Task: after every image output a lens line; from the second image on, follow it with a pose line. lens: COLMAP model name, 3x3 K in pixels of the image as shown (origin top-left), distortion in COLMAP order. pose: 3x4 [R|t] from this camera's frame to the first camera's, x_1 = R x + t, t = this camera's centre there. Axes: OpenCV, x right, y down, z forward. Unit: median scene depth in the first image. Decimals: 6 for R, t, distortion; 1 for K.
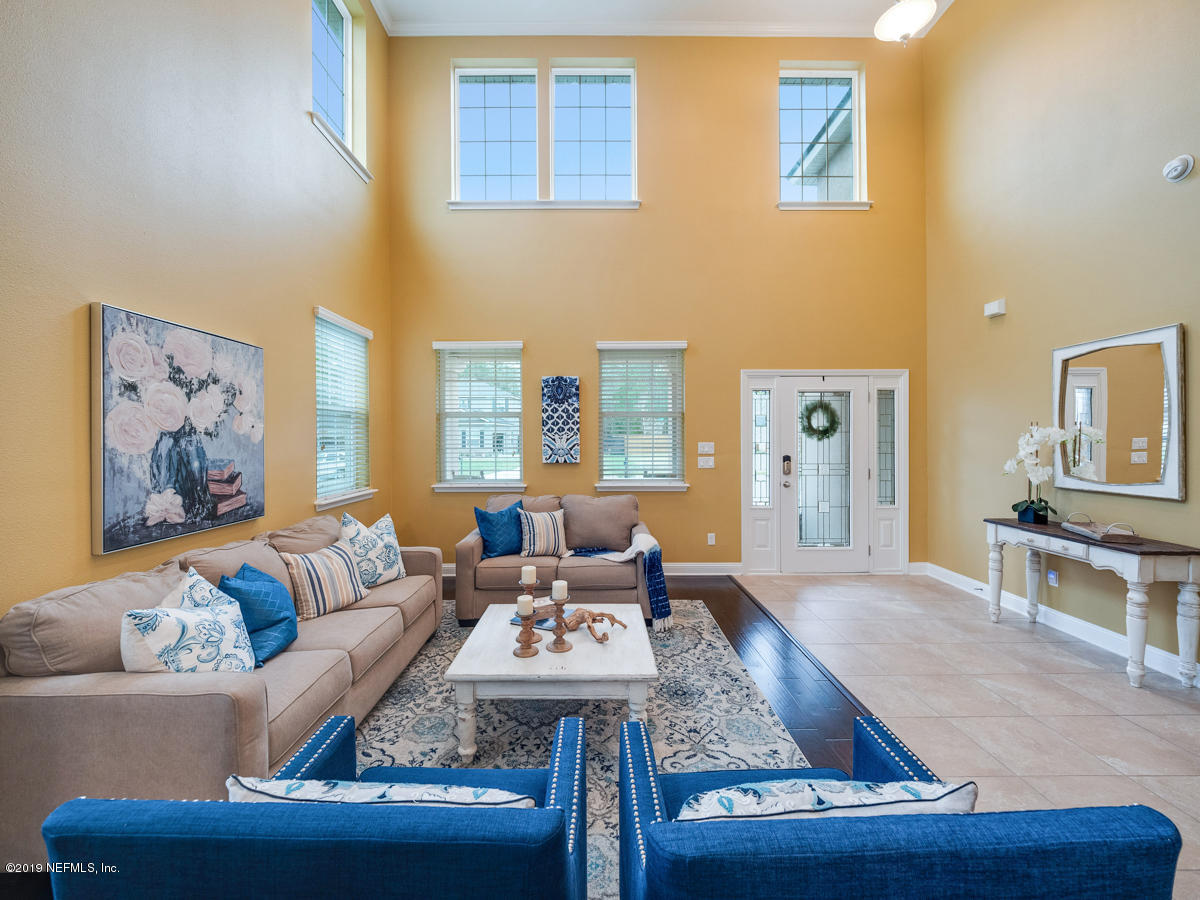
lens RADIAL K [[520.4, 0, 601.7], [0, 520.4, 442.0], [0, 0, 1]] dist [0.000215, -0.000334]
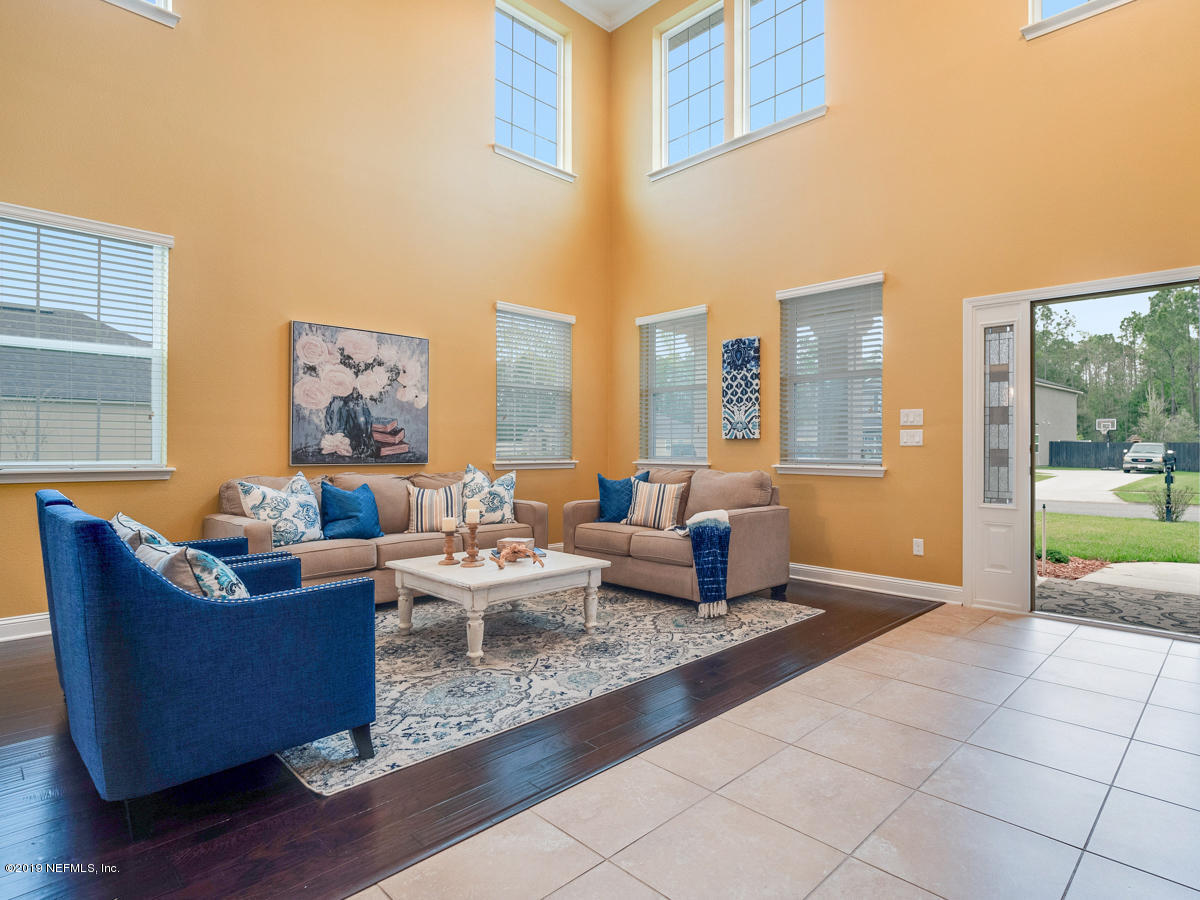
lens RADIAL K [[641.2, 0, 605.5], [0, 641.2, 444.4], [0, 0, 1]] dist [-0.000380, -0.000833]
pose [[0.715432, 0.007171, -0.698645, 0.891676], [-0.012398, 0.999920, -0.002433, 0.096936], [0.698572, 0.010402, 0.715464, 0.142055]]
